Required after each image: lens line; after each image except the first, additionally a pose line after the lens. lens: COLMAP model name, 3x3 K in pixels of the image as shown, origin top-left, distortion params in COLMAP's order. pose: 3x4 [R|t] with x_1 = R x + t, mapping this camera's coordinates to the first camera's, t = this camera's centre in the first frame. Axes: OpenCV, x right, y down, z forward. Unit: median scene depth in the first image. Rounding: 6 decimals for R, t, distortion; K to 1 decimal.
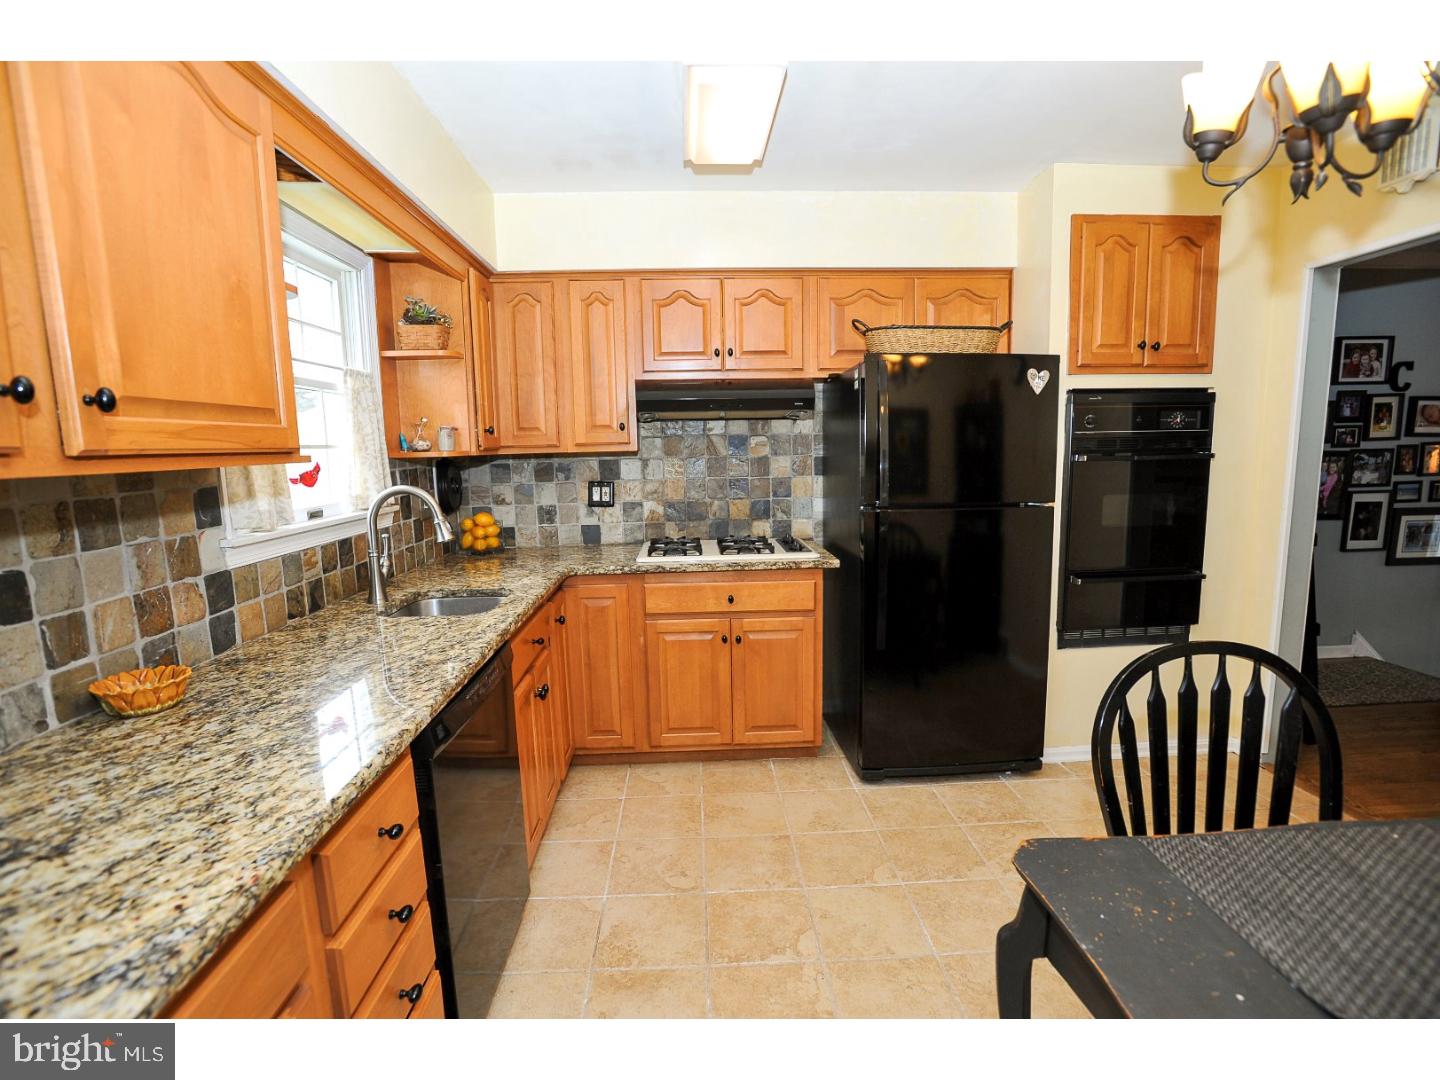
lens RADIAL K [[707.7, 0, 720.0], [0, 707.7, 540.0], [0, 0, 1]] dist [-0.018675, 0.001065]
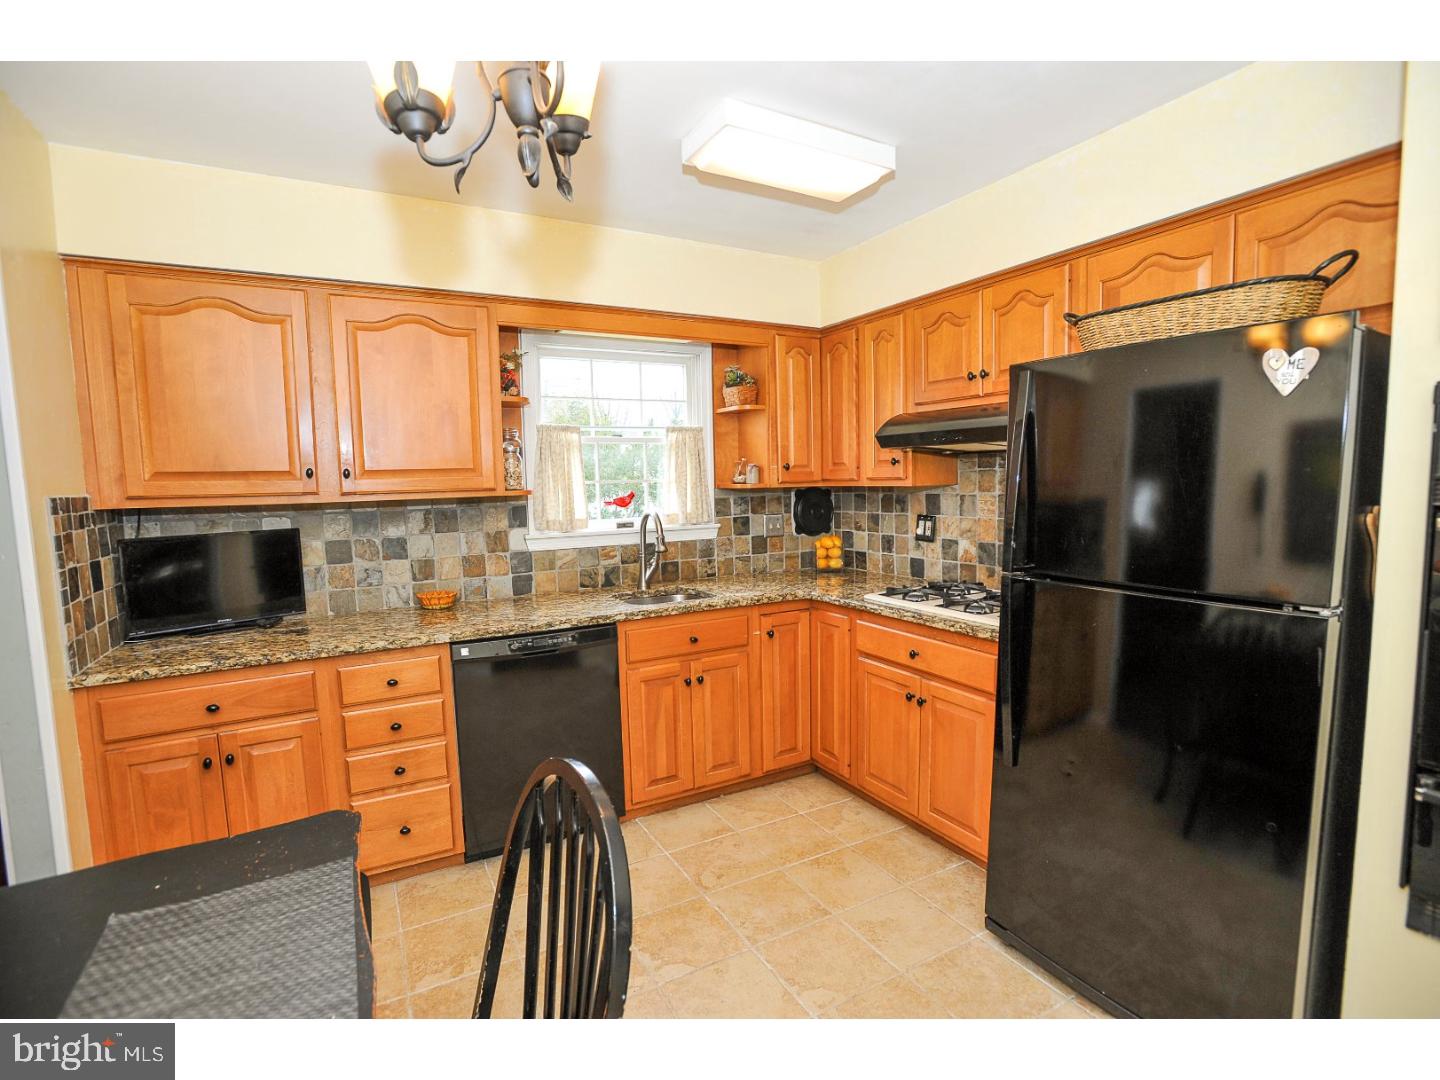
lens RADIAL K [[707.7, 0, 720.0], [0, 707.7, 540.0], [0, 0, 1]] dist [-0.018675, 0.001065]
pose [[0.433102, 0.087333, -0.897104, 0.688195], [-0.107014, 0.993237, 0.045028, -0.072892], [0.894969, 0.076501, 0.439519, 0.373089]]
